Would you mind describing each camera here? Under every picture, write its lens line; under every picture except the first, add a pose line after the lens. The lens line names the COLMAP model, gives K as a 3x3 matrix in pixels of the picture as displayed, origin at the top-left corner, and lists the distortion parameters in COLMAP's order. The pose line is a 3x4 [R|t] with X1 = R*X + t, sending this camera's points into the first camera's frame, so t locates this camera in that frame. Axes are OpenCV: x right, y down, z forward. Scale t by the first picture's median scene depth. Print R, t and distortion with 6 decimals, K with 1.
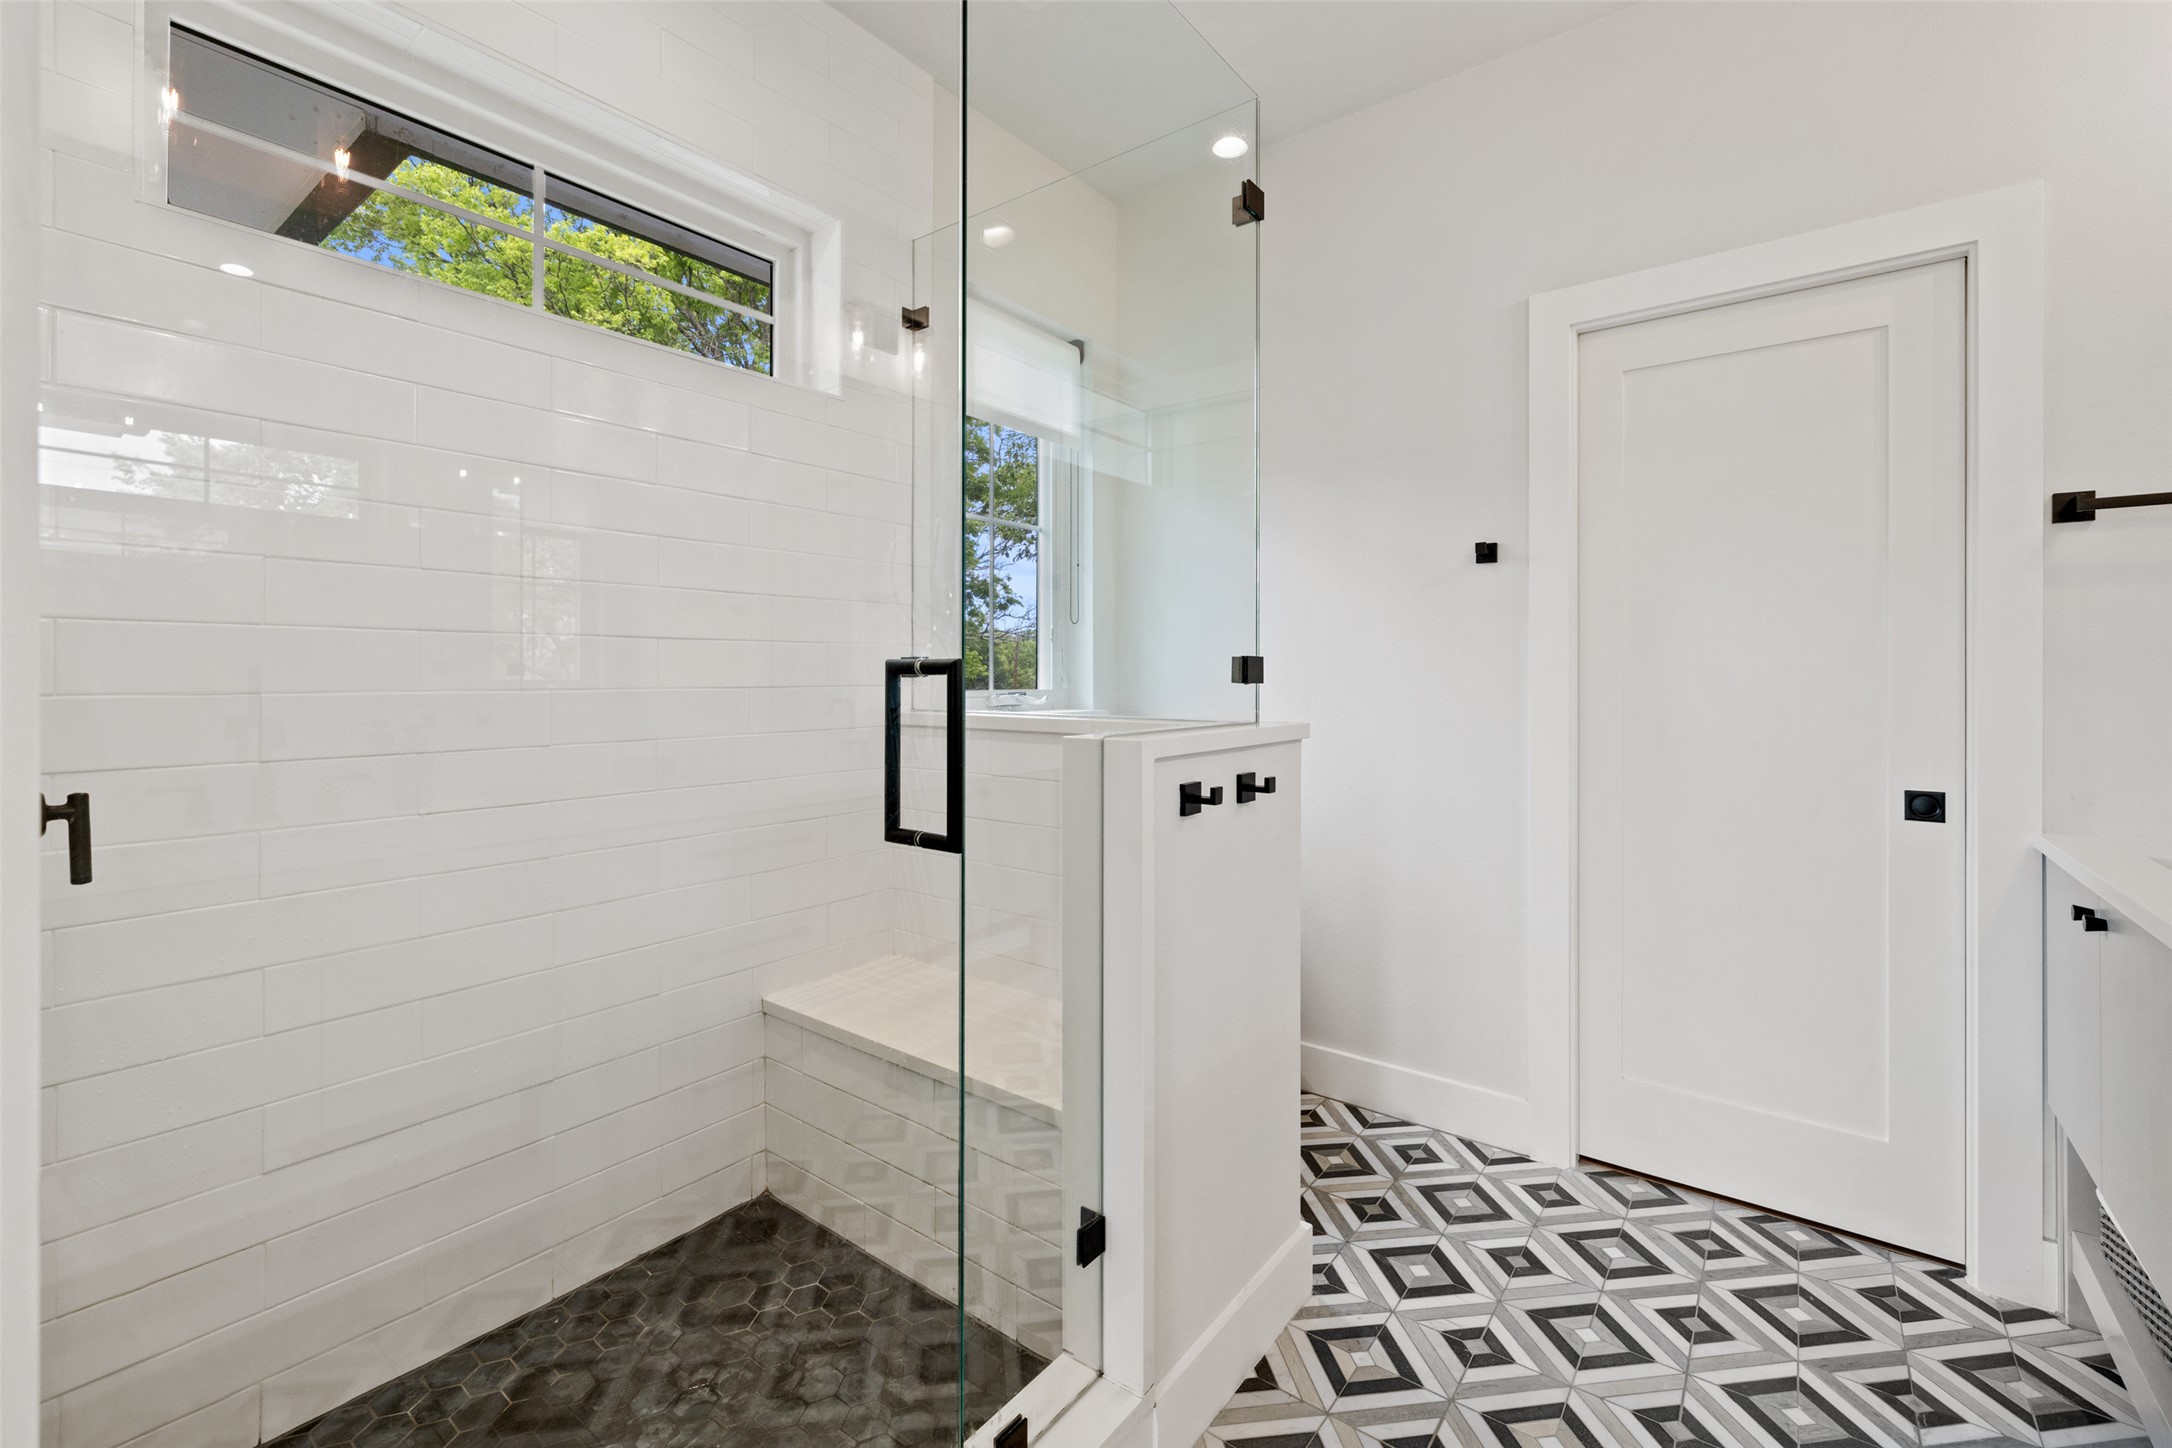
lens RADIAL K [[922.3, 0, 1094.7], [0, 922.3, 671.1], [0, 0, 1]] dist [0.001543, -0.000077]
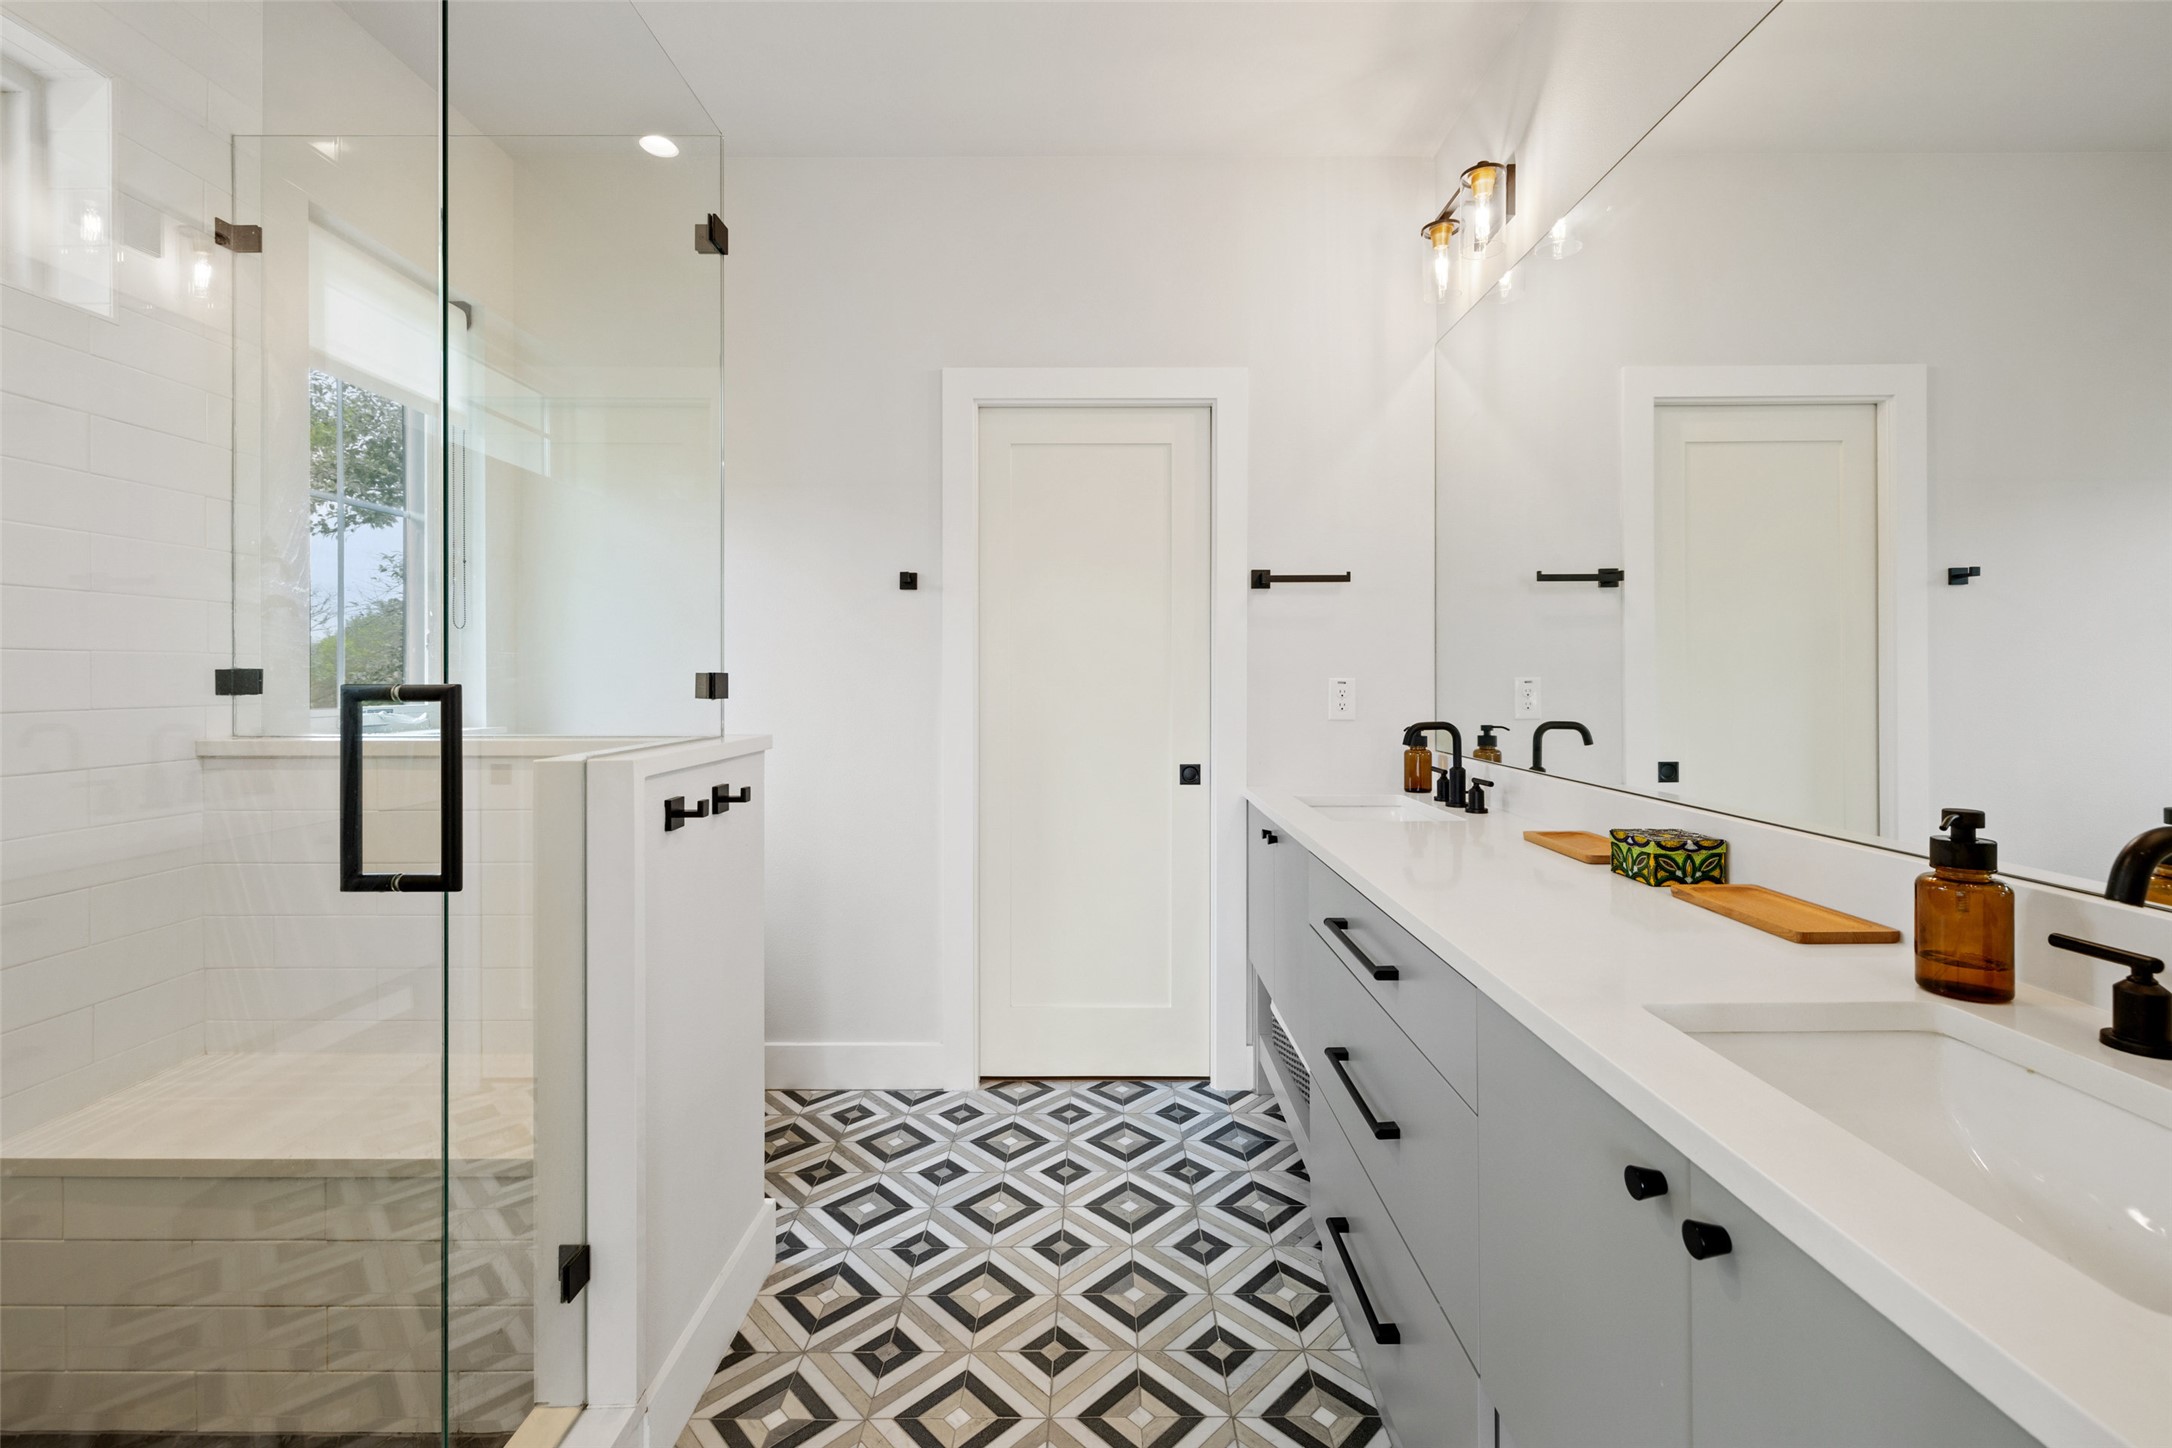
lens RADIAL K [[918.5, 0, 1091.9], [0, 918.5, 680.9], [0, 0, 1]] dist [0.000141, 0.000362]
pose [[0.797782, -0.004353, 0.602931, -0.115230], [0.000439, 0.999978, 0.006639, -0.013239], [-0.602946, -0.005032, 0.797766, -0.078801]]
